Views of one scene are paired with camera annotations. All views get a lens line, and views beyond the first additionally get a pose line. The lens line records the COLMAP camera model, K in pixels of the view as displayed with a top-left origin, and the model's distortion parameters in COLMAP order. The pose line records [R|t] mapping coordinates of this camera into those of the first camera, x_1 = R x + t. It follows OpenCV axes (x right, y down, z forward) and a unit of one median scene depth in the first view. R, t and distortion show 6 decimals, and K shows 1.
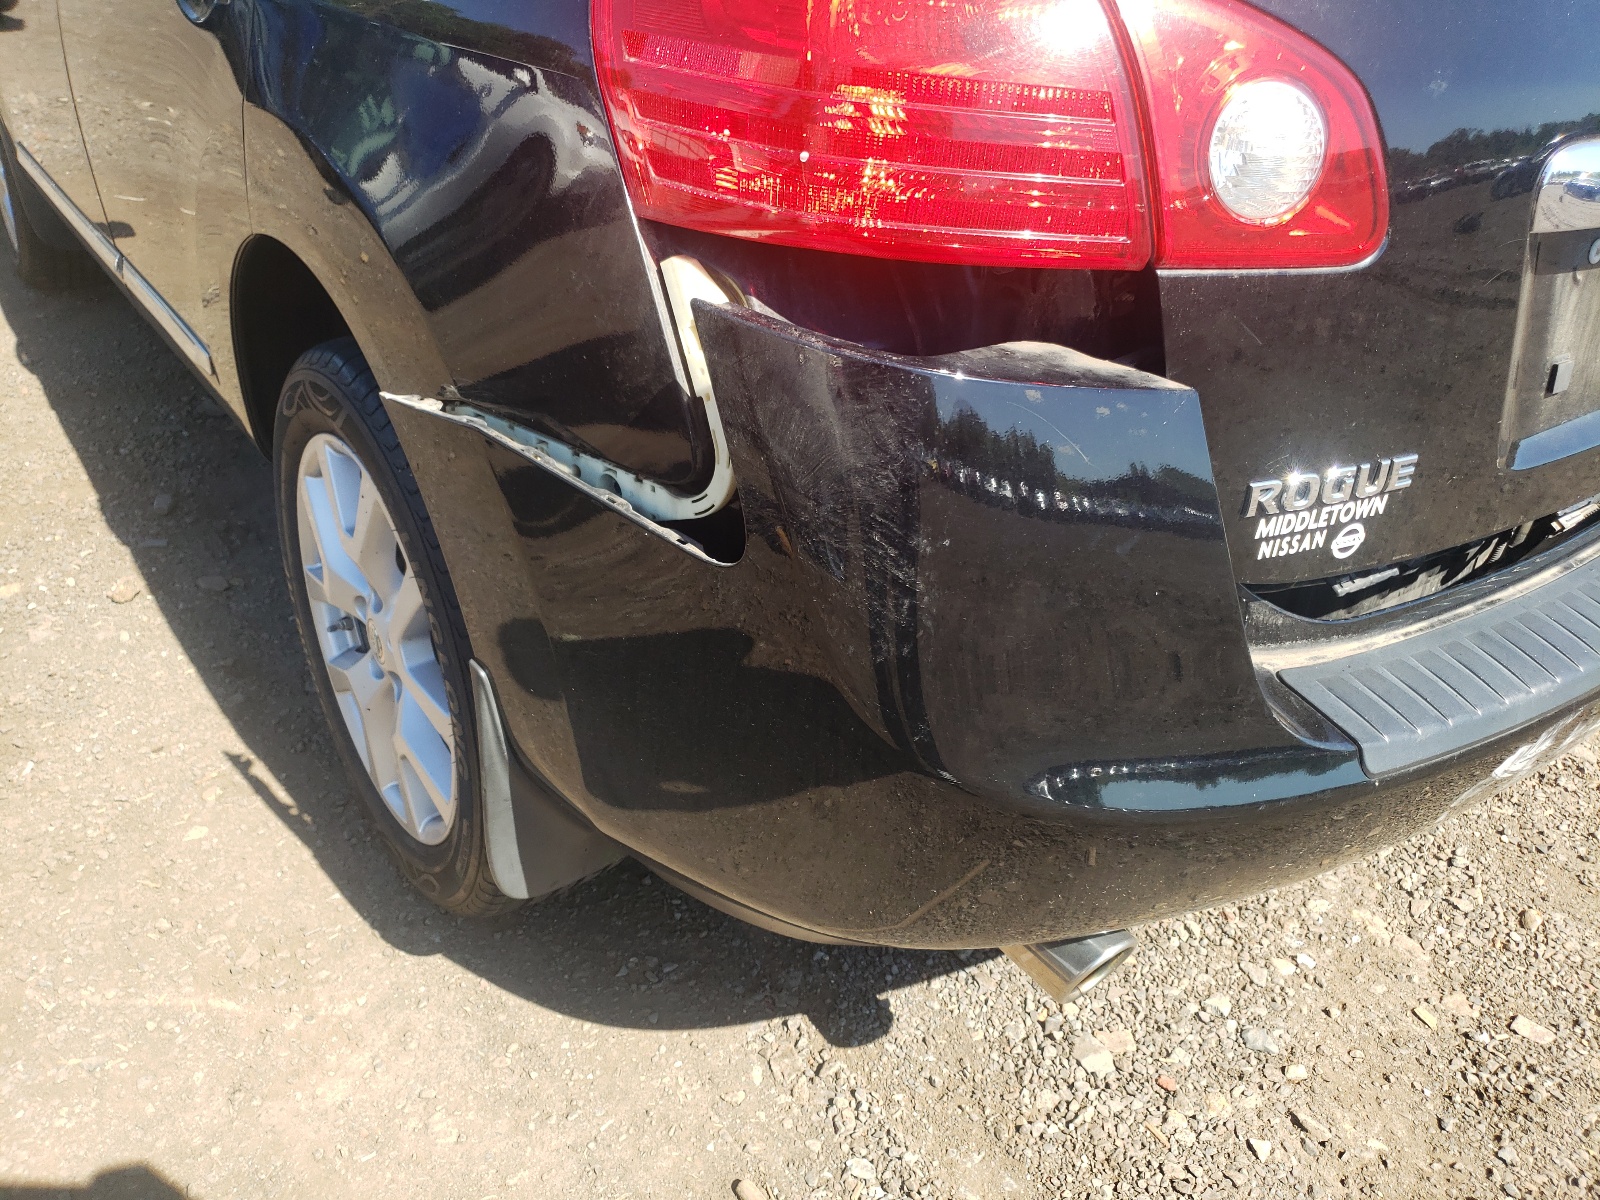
lens RADIAL K [[1300.7, 0, 800.0], [0, 1300.7, 600.0], [0, 0, 1]] dist [-0.049293, 0.097104]
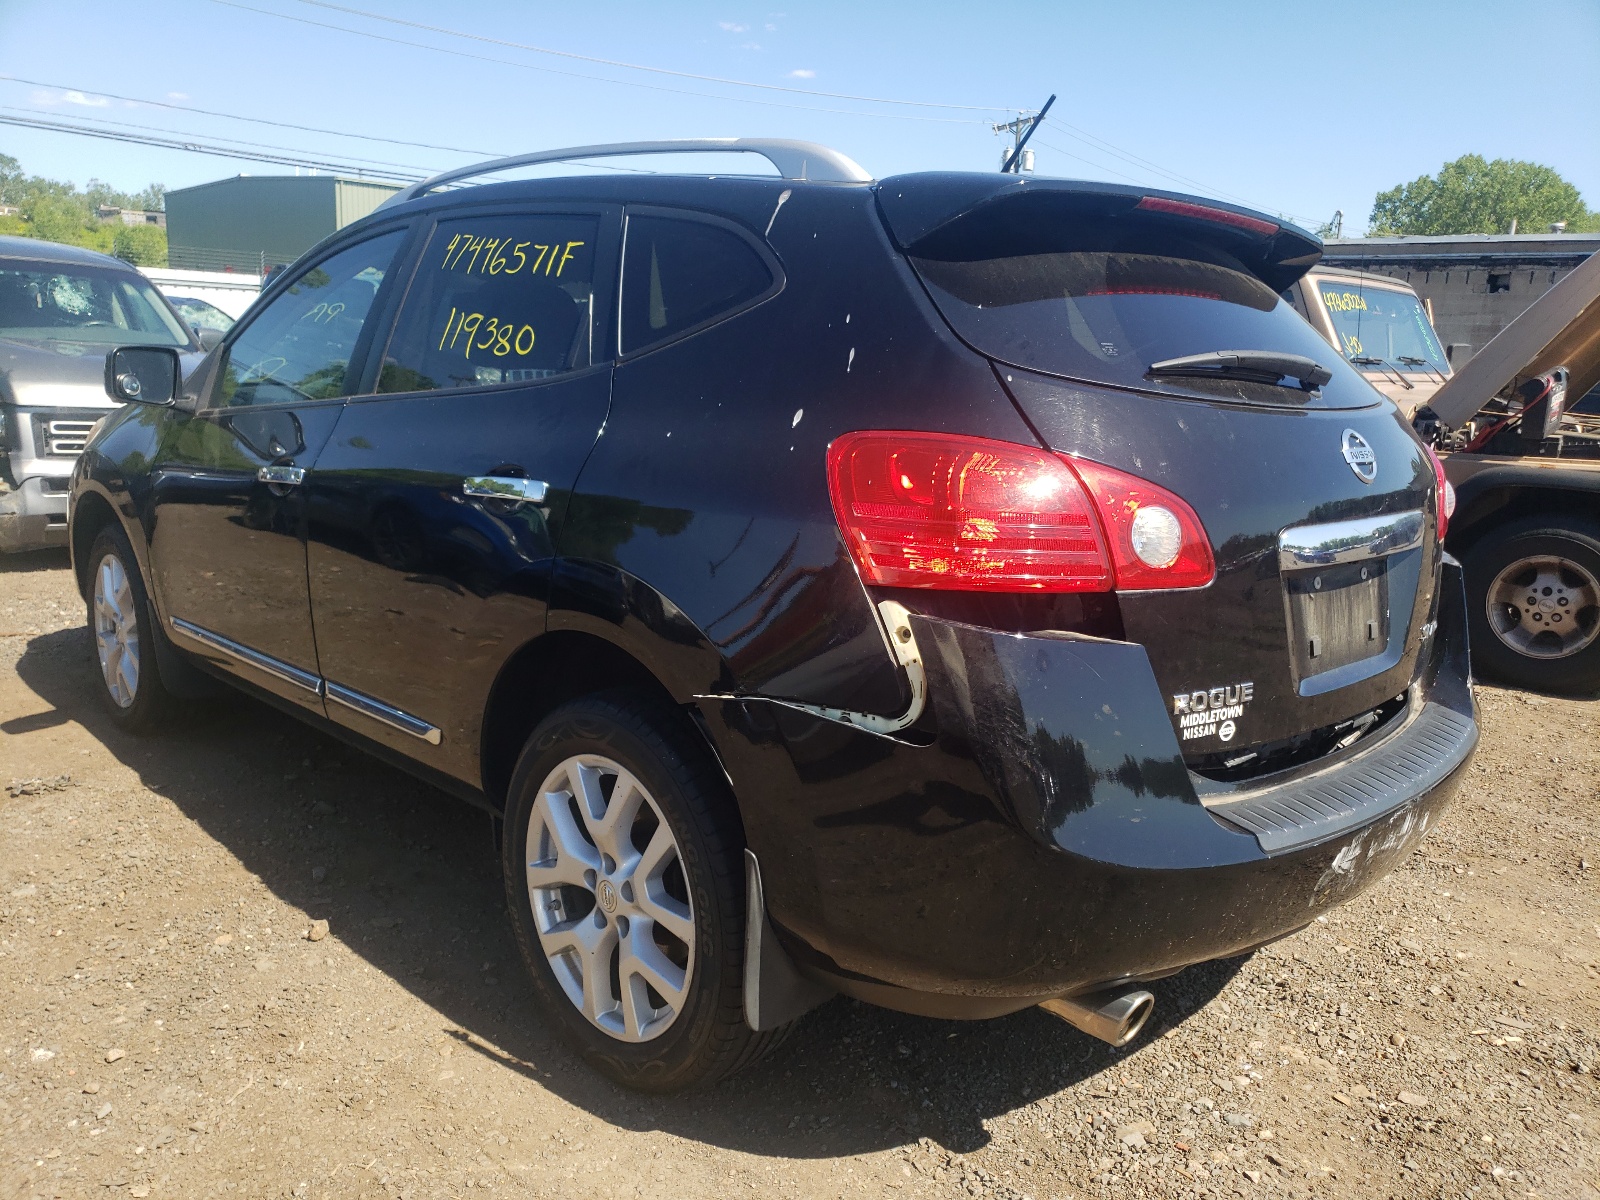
lens RADIAL K [[1300.7, 0, 800.0], [0, 1300.7, 600.0], [0, 0, 1]] dist [-0.049293, 0.097104]
pose [[0.990745, -0.060100, 0.121703, -0.285987], [0.097601, 0.938550, -0.331057, 0.236989], [-0.094328, 0.339872, 0.935729, -0.536552]]
